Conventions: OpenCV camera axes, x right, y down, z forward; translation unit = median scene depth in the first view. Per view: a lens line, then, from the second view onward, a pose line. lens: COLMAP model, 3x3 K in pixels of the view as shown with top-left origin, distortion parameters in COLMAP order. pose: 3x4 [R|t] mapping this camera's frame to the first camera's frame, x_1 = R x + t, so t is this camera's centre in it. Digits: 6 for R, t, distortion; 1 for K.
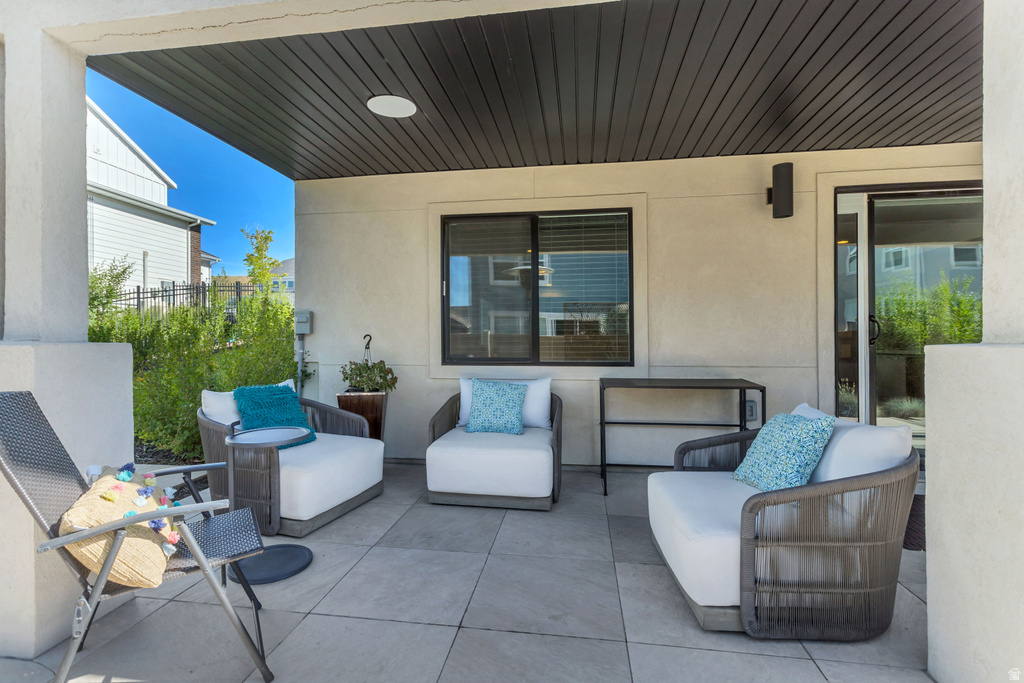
lens RADIAL K [[480.8, 0, 510.9], [0, 480.8, 341.4], [0, 0, 1]] dist [0.004296, 0.000209]
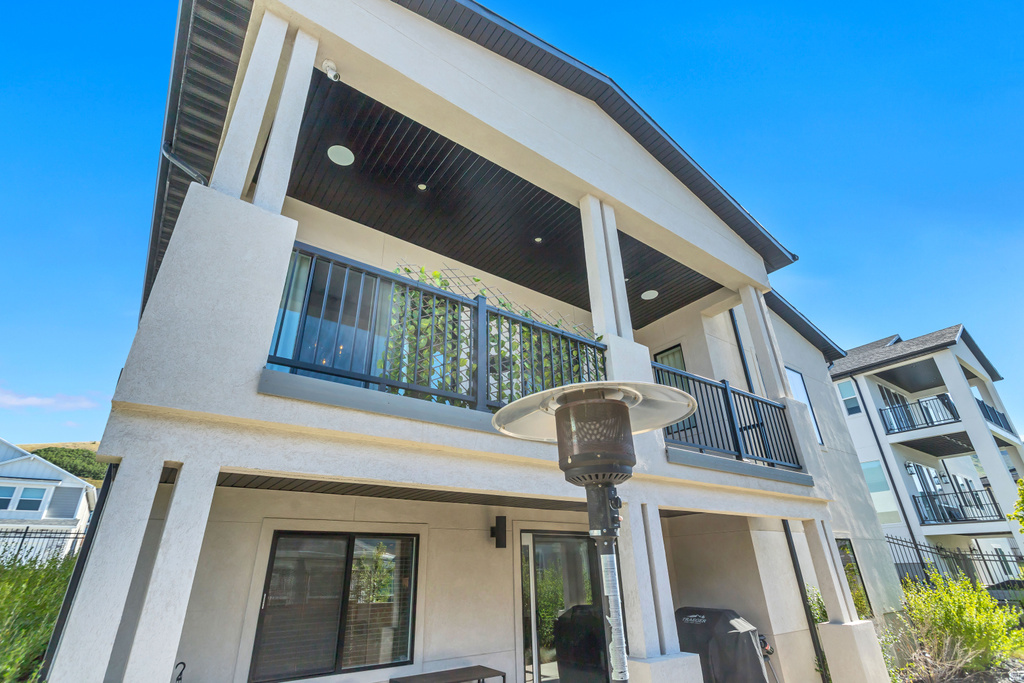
lens RADIAL K [[480.8, 0, 509.8], [0, 480.8, 342.3], [0, 0, 1]] dist [0.004296, 0.000209]
pose [[0.709281, 0.292588, 0.641337, -0.673133], [0.022432, 0.899964, -0.435387, -0.164282], [-0.704569, 0.323198, 0.631764, -0.303749]]
